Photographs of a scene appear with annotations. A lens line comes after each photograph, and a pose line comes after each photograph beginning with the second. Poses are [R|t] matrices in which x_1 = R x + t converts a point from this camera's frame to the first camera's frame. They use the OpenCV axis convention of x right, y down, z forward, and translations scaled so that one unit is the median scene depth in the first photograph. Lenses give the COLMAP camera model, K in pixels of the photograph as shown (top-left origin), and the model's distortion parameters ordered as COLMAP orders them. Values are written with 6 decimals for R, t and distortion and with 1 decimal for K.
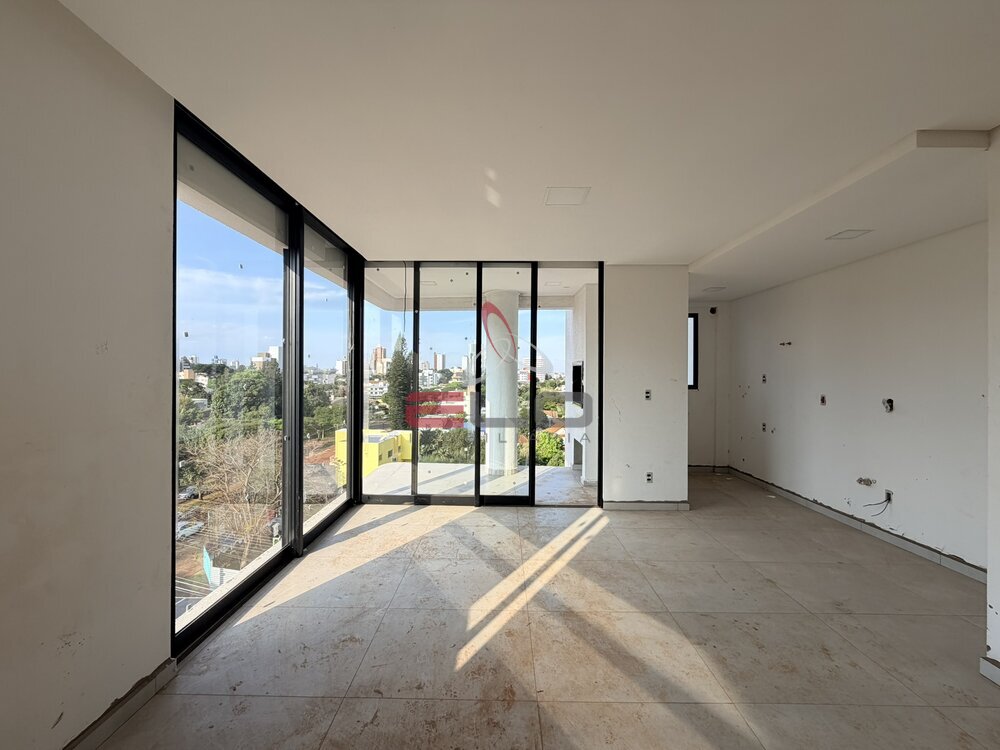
lens RADIAL K [[398.0, 0, 496.6], [0, 398.0, 373.5], [0, 0, 1]] dist [0.000160, -0.000213]
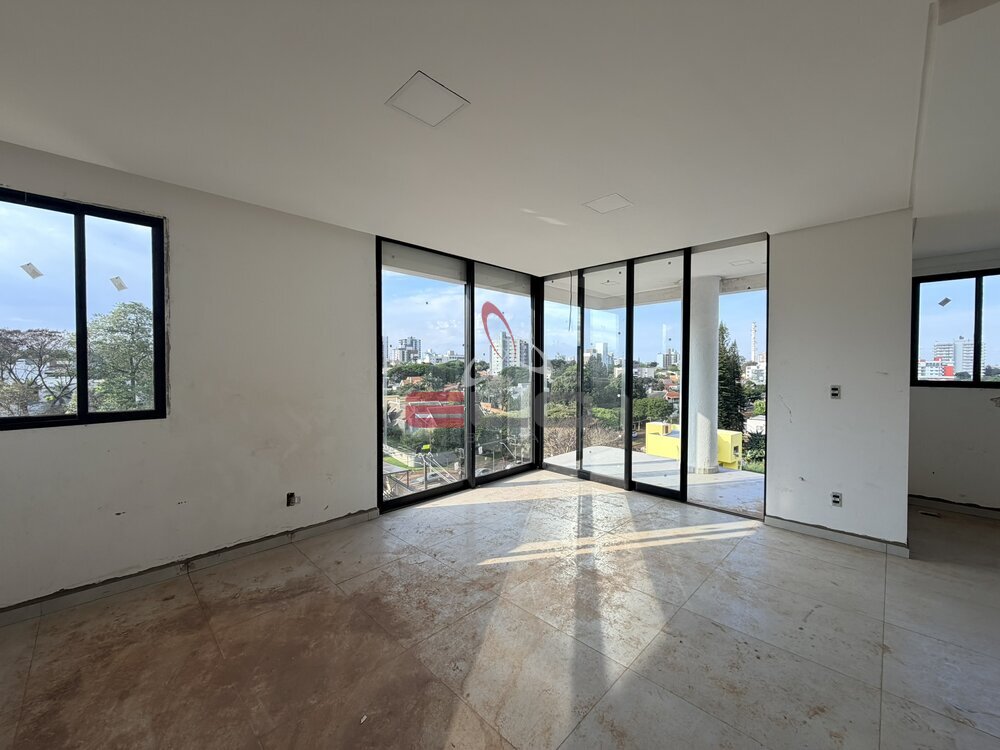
lens RADIAL K [[398.0, 0, 496.6], [0, 398.0, 373.5], [0, 0, 1]] dist [0.000160, -0.000213]
pose [[0.718219, 0.007442, -0.695777, 0.447023], [0.004032, 0.999882, 0.014857, 0.003903], [0.695805, -0.013475, 0.718104, -0.006626]]
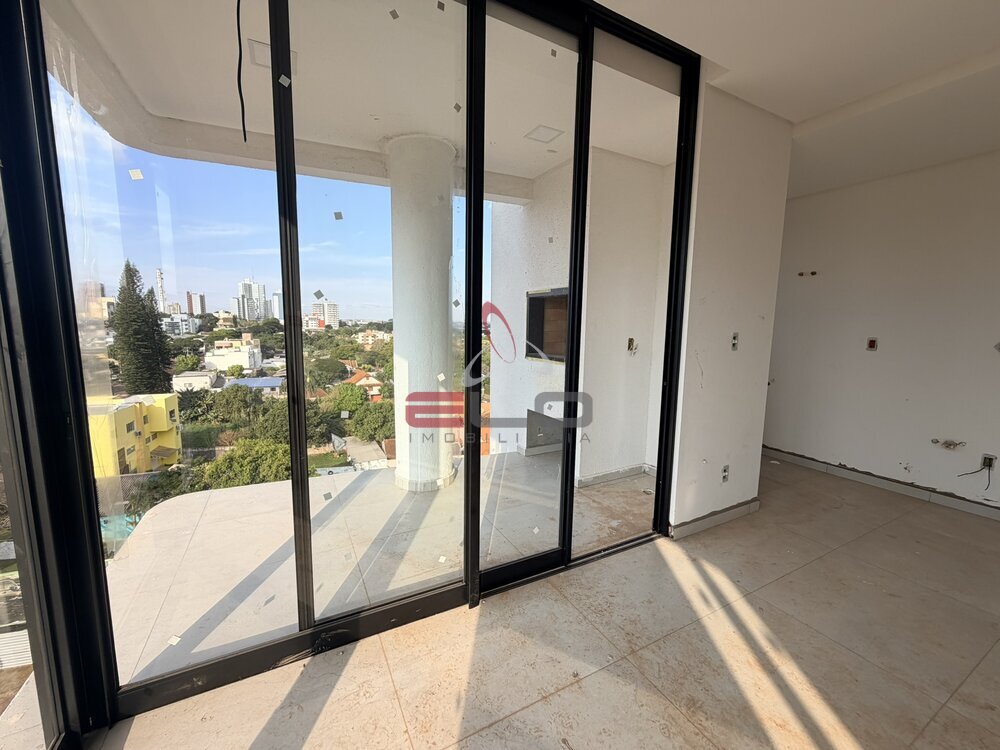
lens RADIAL K [[398.0, 0, 496.6], [0, 398.0, 373.5], [0, 0, 1]] dist [0.000160, -0.000213]
pose [[0.878474, -0.055271, 0.474583, -0.222927], [-0.007696, 0.991521, 0.129719, 0.026174], [-0.477729, -0.117607, 0.870600, 0.647590]]
